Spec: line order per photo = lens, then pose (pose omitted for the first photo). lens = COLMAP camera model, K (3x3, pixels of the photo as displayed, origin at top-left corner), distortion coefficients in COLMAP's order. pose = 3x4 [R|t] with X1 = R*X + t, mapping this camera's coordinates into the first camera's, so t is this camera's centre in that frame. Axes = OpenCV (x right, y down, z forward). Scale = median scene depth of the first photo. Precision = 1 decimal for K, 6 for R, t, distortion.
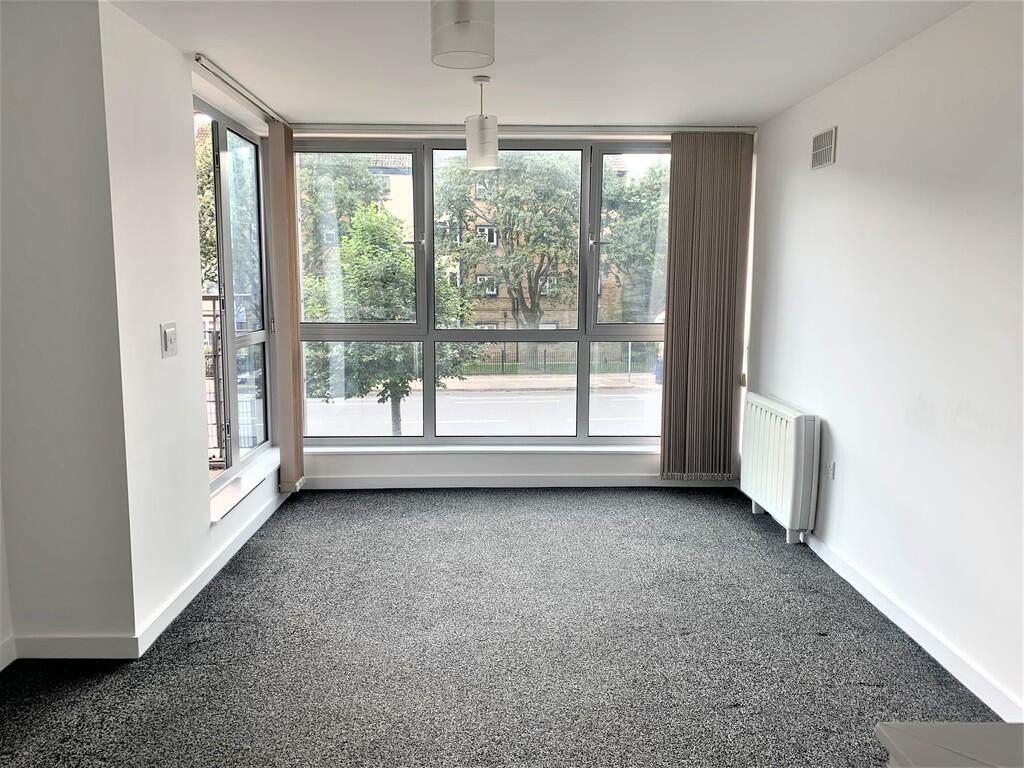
lens RADIAL K [[776.8, 0, 502.8], [0, 776.8, 381.1], [0, 0, 1]] dist [0.043801, -0.034085]
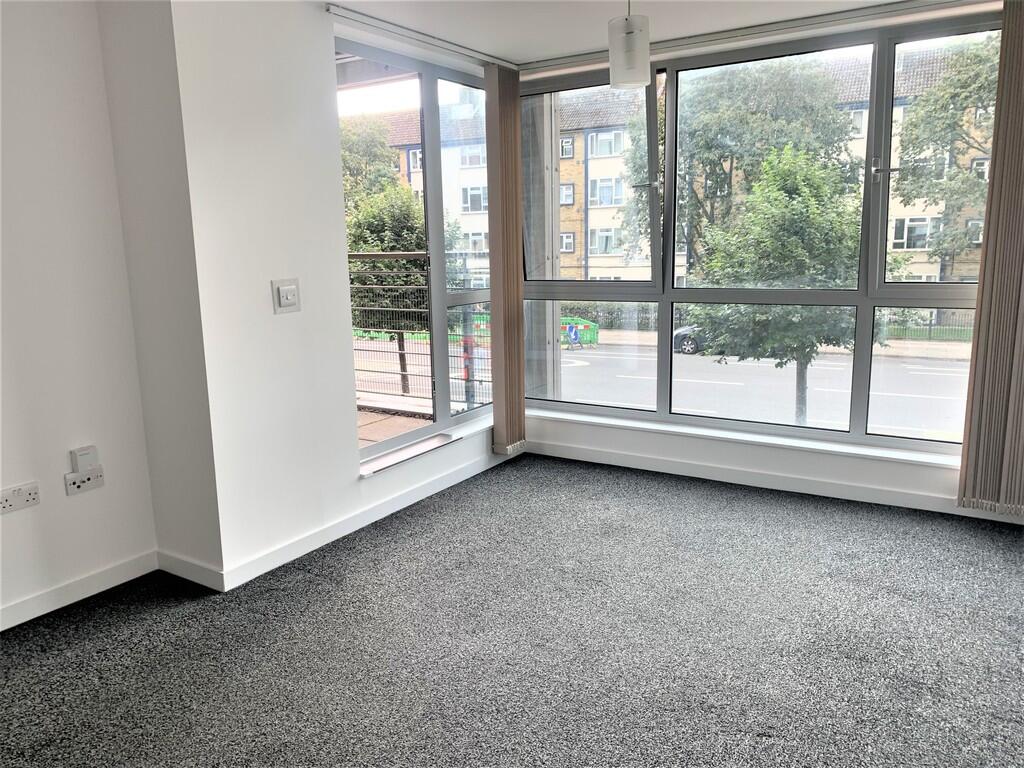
lens RADIAL K [[776.8, 0, 510.6], [0, 776.8, 384.2], [0, 0, 1]] dist [0.043801, -0.034085]
pose [[0.832545, 0.079433, -0.548233, 0.262656], [-0.045847, 0.996151, 0.074708, -0.018267], [0.552057, -0.037063, 0.832982, 0.202551]]
